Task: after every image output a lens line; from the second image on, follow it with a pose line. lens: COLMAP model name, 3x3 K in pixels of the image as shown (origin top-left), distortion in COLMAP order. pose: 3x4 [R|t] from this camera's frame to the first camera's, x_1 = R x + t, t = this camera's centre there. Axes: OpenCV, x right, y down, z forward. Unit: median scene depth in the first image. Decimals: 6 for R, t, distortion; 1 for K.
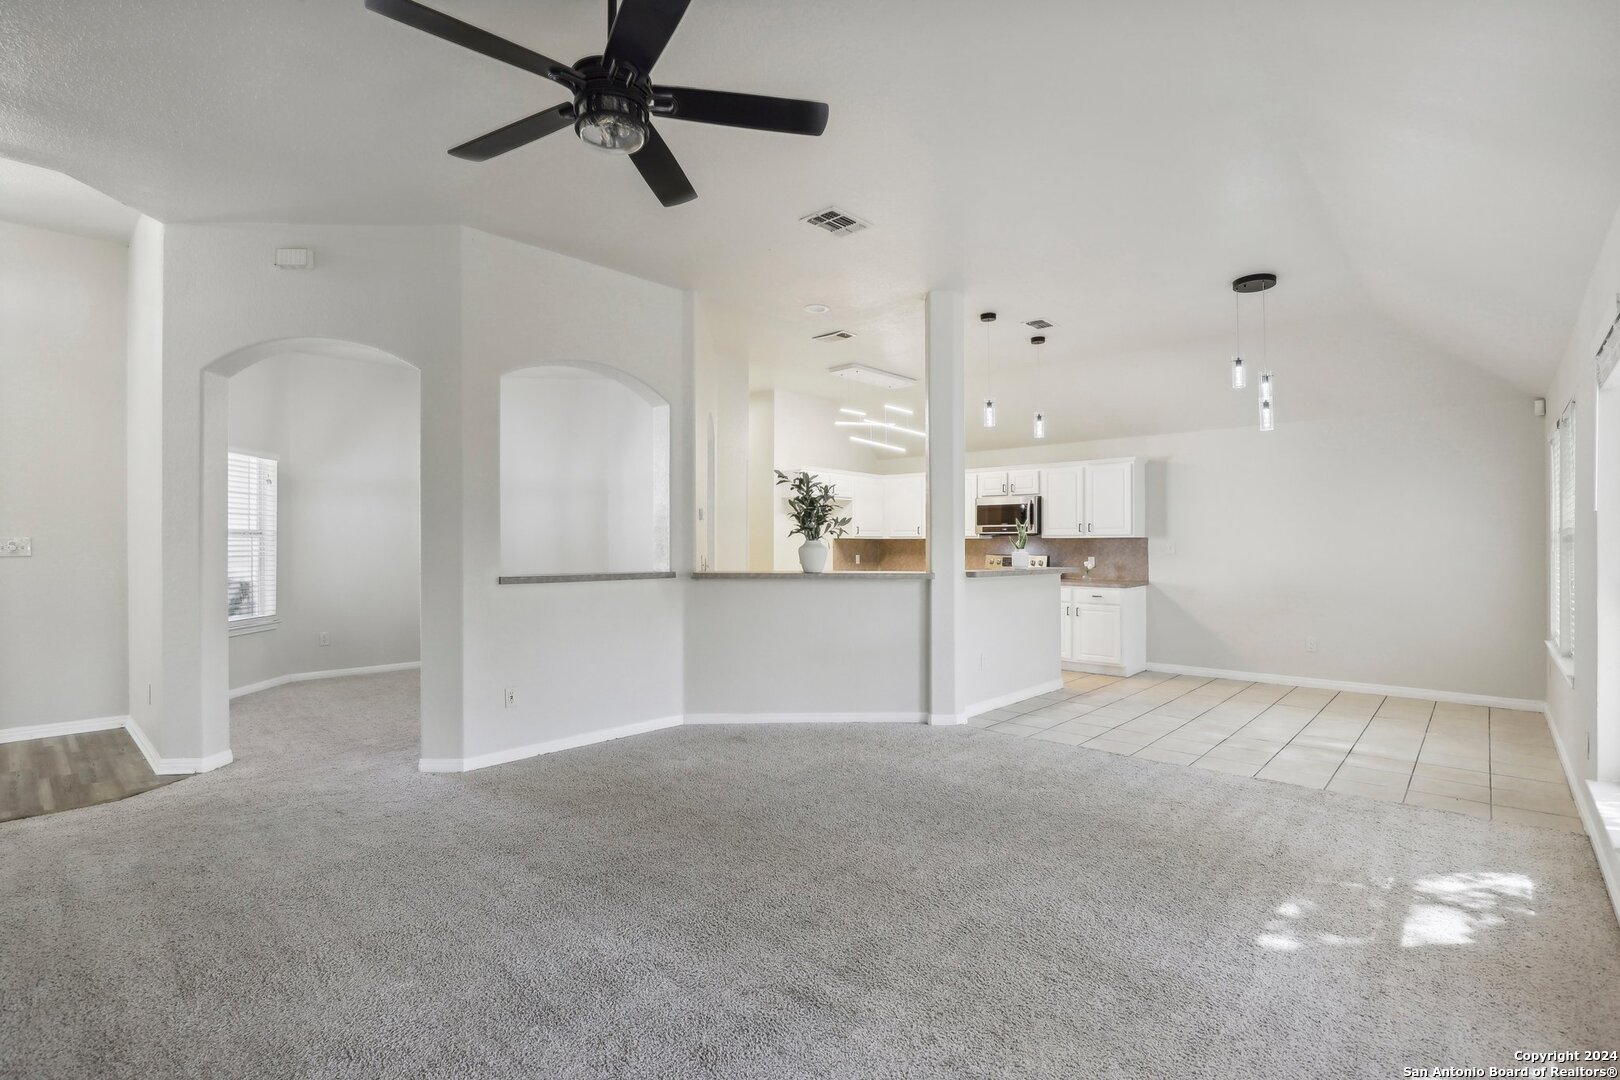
lens RADIAL K [[753.2, 0, 805.9], [0, 753.2, 551.0], [0, 0, 1]] dist [-0.013478, 0.000324]
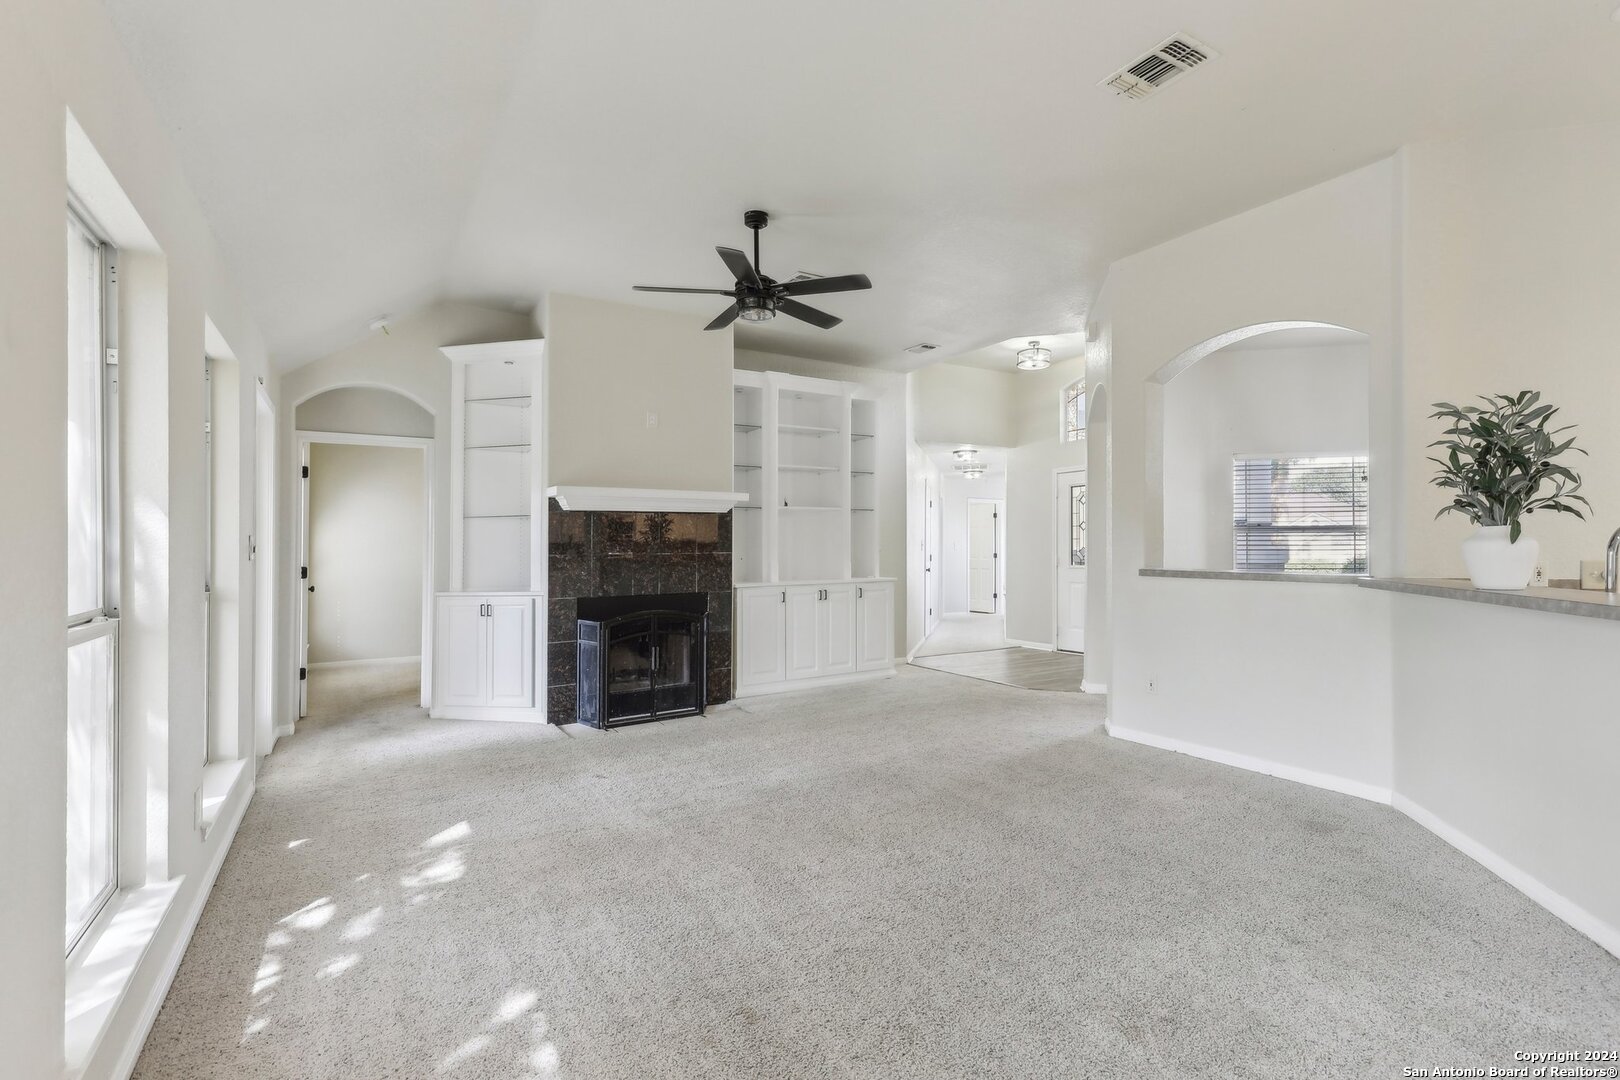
lens RADIAL K [[708.6, 0, 810.0], [0, 708.6, 540.0], [0, 0, 1]] dist [0.000480, 0.000122]
pose [[-0.268186, -0.011756, -0.963295, 0.718707], [0.005692, 0.999889, -0.013788, 0.002710], [0.963350, -0.009181, -0.268089, 0.834666]]
